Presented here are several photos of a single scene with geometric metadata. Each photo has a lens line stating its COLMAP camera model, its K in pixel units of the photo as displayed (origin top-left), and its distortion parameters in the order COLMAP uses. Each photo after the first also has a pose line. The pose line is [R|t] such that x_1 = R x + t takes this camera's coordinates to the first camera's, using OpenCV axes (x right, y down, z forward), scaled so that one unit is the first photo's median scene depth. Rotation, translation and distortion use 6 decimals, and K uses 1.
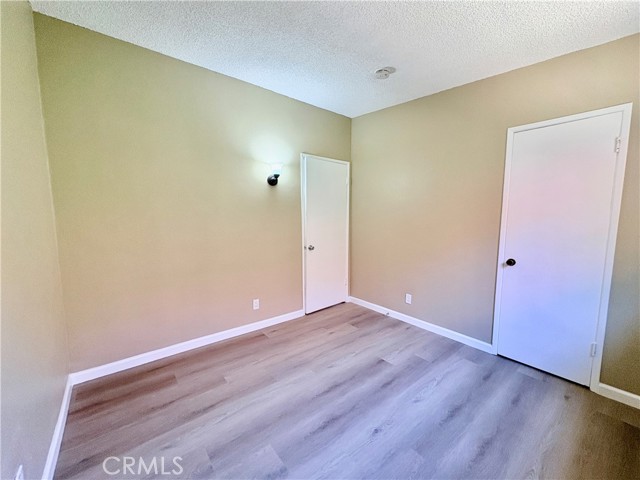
lens RADIAL K [[255.7, 0, 319.2], [0, 255.7, 239.4], [0, 0, 1]] dist [0.000614, -0.000134]
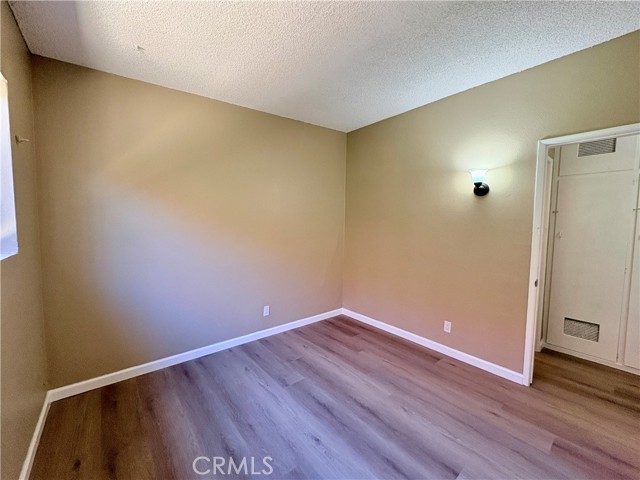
lens RADIAL K [[255.7, 0, 319.2], [0, 255.7, 239.4], [0, 0, 1]] dist [0.000614, -0.000134]
pose [[0.023315, 0.060340, -0.997906, 0.841107], [-0.116457, 0.991545, 0.057234, -0.074877], [0.992922, 0.114879, 0.030145, 0.622701]]
